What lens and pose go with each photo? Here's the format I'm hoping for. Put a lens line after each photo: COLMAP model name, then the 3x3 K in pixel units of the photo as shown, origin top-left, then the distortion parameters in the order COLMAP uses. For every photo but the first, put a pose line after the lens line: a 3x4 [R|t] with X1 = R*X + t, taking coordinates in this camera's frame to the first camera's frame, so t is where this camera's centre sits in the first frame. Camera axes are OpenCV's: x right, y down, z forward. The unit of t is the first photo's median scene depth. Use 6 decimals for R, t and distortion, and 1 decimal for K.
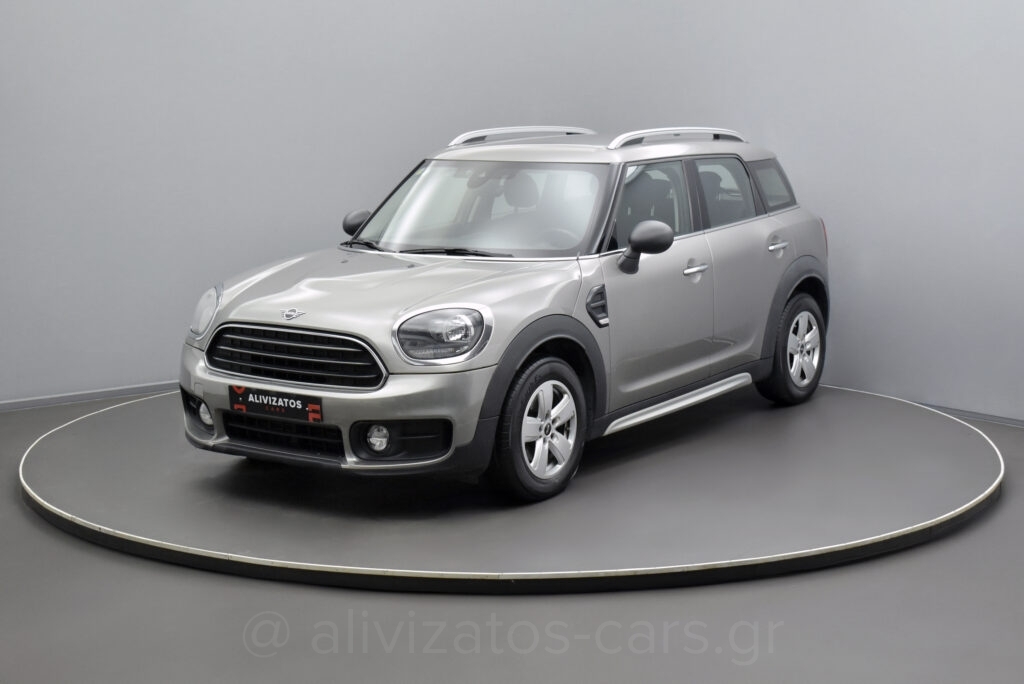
lens RADIAL K [[1627.7, 0, 512.0], [0, 1627.7, 342.0], [0, 0, 1]] dist [-0.001965, -0.003010]
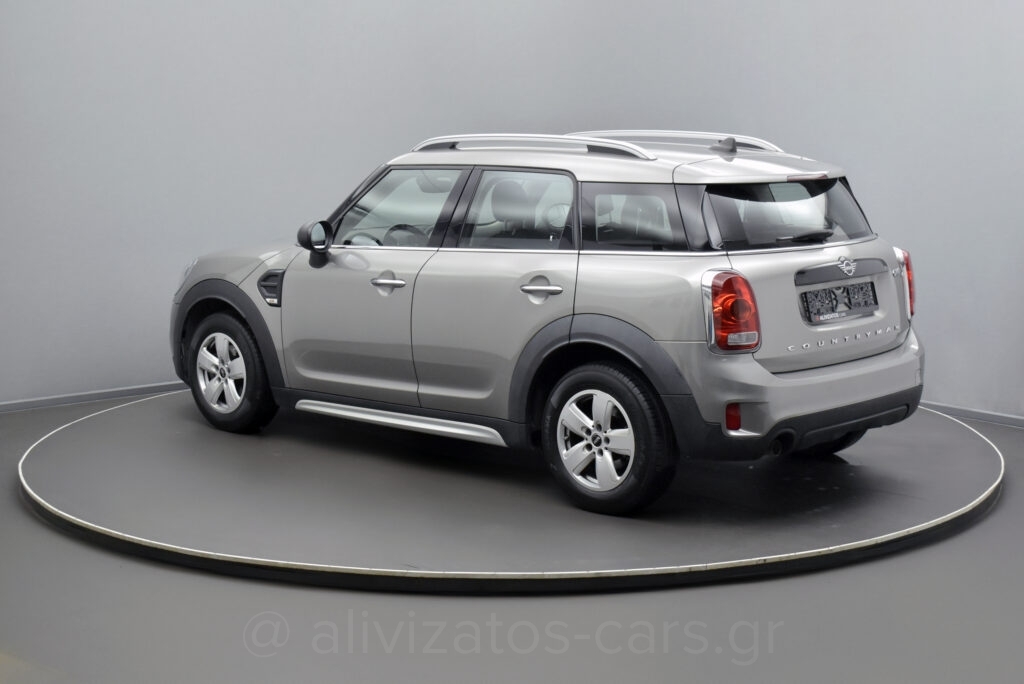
lens RADIAL K [[1627.7, 0, 512.0], [0, 1627.7, 342.0], [0, 0, 1]] dist [-0.001965, -0.003010]
pose [[-0.161075, 0.149296, -0.975585, 1.117829], [-0.141409, 0.974802, 0.172524, -0.200058], [0.976759, 0.165745, -0.135905, 1.310936]]
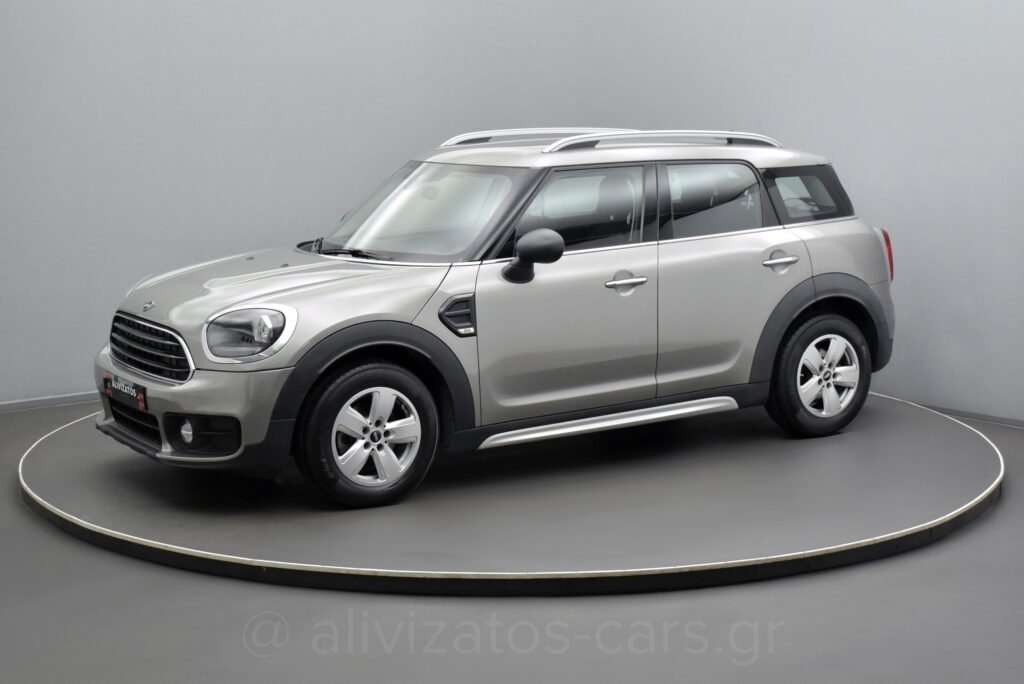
lens RADIAL K [[1627.7, 0, 512.0], [0, 1627.7, 342.0], [0, 0, 1]] dist [-0.001965, -0.003010]
pose [[0.921093, 0.059522, -0.384766, 0.452805], [-0.058210, 0.998191, 0.015067, -0.022116], [0.384967, 0.008519, 0.922891, 0.116218]]
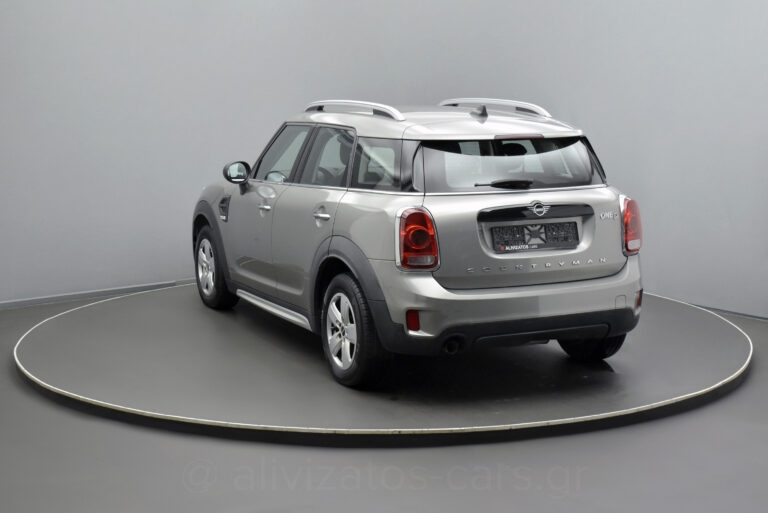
lens RADIAL K [[1220.7, 0, 384.0], [0, 1220.7, 256.5], [0, 0, 1]] dist [-0.001965, -0.003010]
pose [[-0.512953, 0.132696, -0.848099, 0.976013], [-0.120650, 0.967028, 0.224276, -0.257800], [0.849896, 0.217366, -0.480030, 1.696284]]
